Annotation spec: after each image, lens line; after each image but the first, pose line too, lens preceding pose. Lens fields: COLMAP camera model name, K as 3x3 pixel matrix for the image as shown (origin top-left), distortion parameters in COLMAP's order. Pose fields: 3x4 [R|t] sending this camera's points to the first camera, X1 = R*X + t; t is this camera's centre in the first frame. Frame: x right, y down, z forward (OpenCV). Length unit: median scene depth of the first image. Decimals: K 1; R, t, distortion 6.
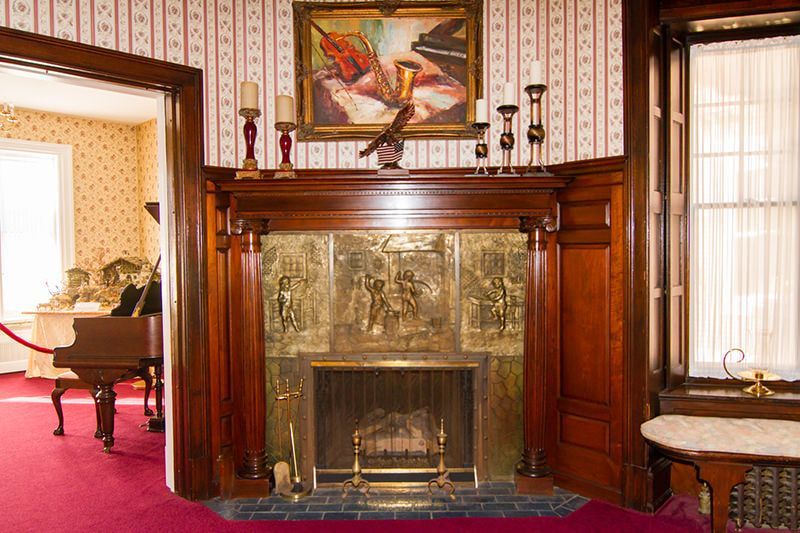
lens RADIAL K [[578.2, 0, 400.0], [0, 578.2, 266.5], [0, 0, 1]] dist [0.006077, -0.001254]
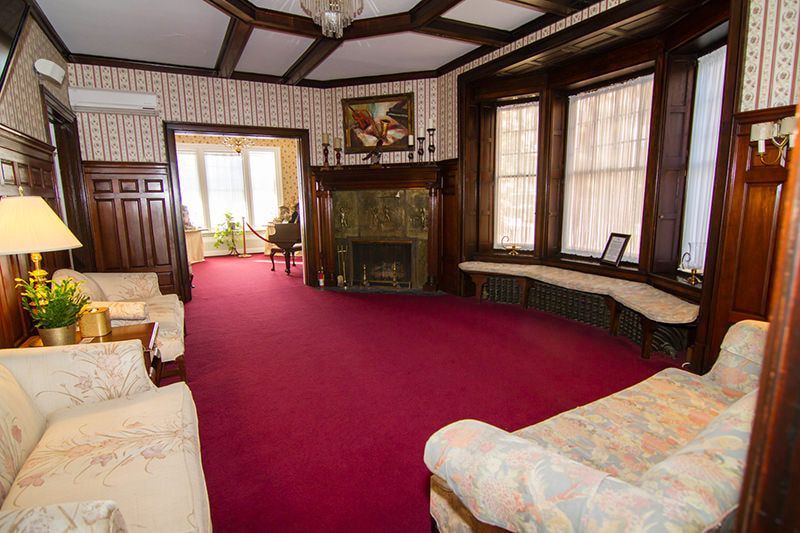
lens RADIAL K [[417.3, 0, 400.0], [0, 417.3, 266.5], [0, 0, 1]] dist [-0.001758, -0.000179]
pose [[0.960044, 0.040936, -0.276839, 0.613504], [-0.003223, 0.990795, 0.135334, 0.028898], [0.279830, -0.129034, 0.951339, -0.792166]]
